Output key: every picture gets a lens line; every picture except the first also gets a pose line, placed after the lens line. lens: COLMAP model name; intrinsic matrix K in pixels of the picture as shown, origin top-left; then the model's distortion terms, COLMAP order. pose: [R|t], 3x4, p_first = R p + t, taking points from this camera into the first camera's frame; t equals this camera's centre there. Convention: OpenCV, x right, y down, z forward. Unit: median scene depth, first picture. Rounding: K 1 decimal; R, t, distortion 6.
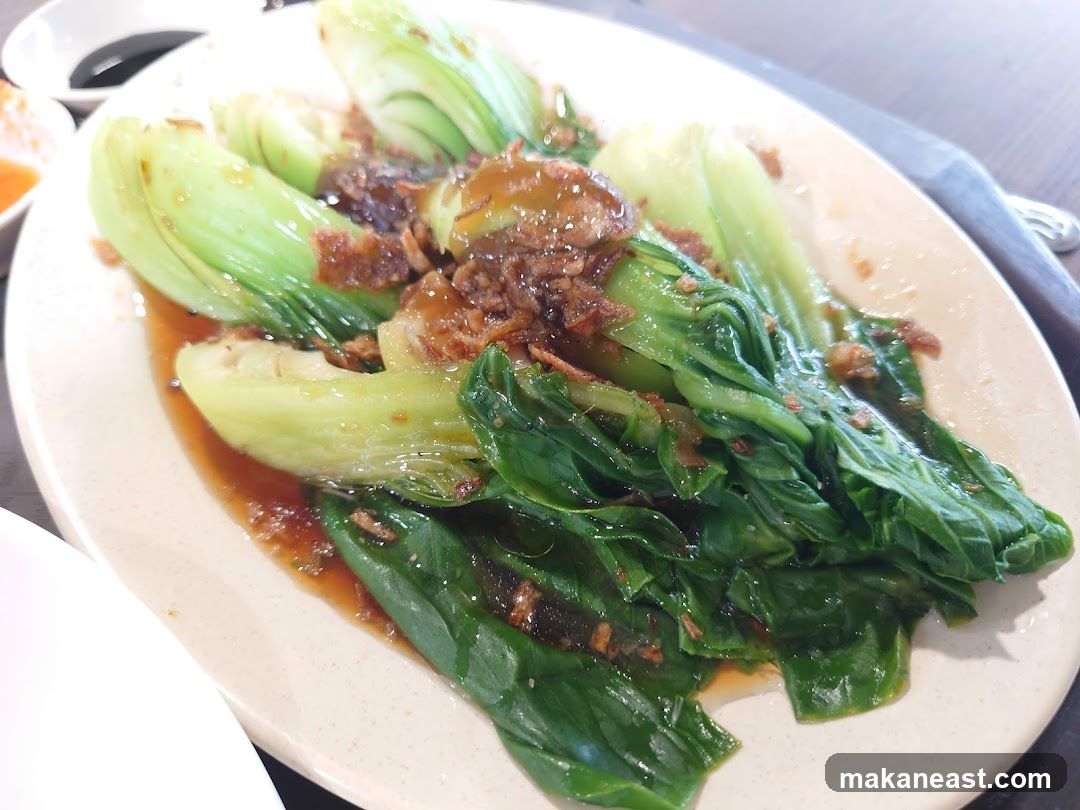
lens RADIAL K [[800.9, 0, 541.3], [0, 800.9, 405.8], [0, 0, 1]] dist [0.003090, -0.016562]
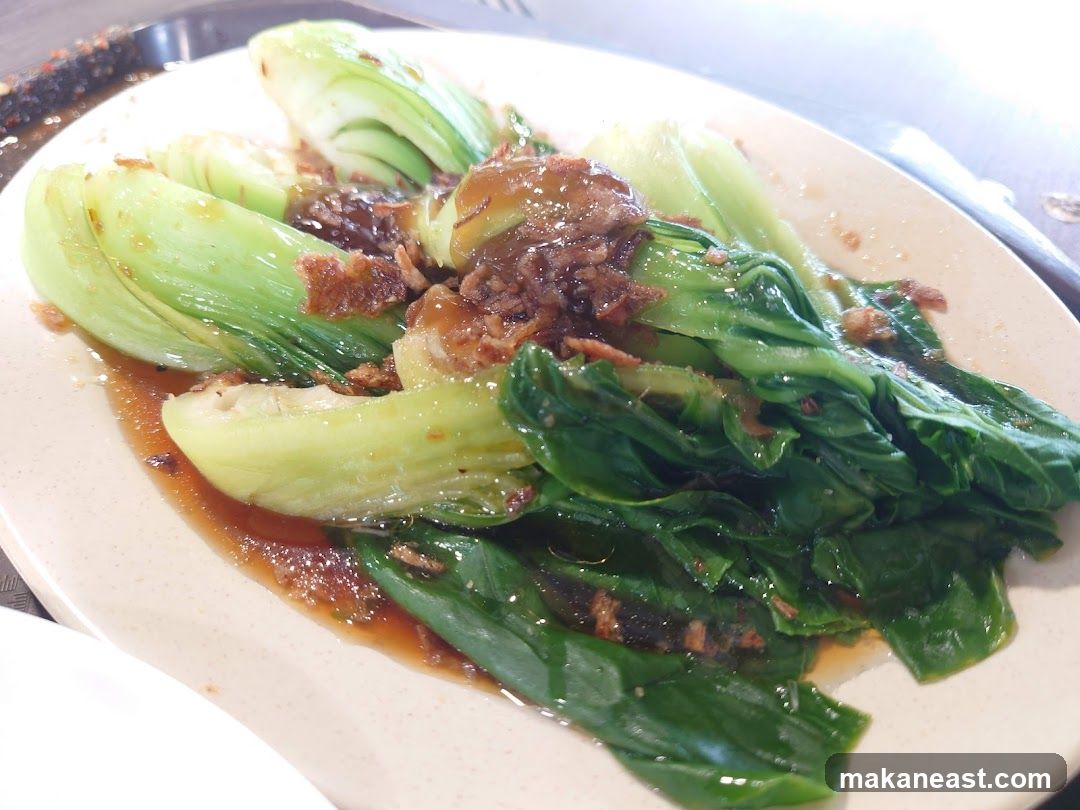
lens RADIAL K [[800.9, 0, 538.0], [0, 800.9, 404.6], [0, 0, 1]] dist [0.003090, -0.016562]
pose [[0.983288, -0.130468, 0.126974, -0.172626], [0.140781, 0.987125, -0.075929, 0.066980], [-0.115433, 0.092535, 0.988996, 0.074328]]
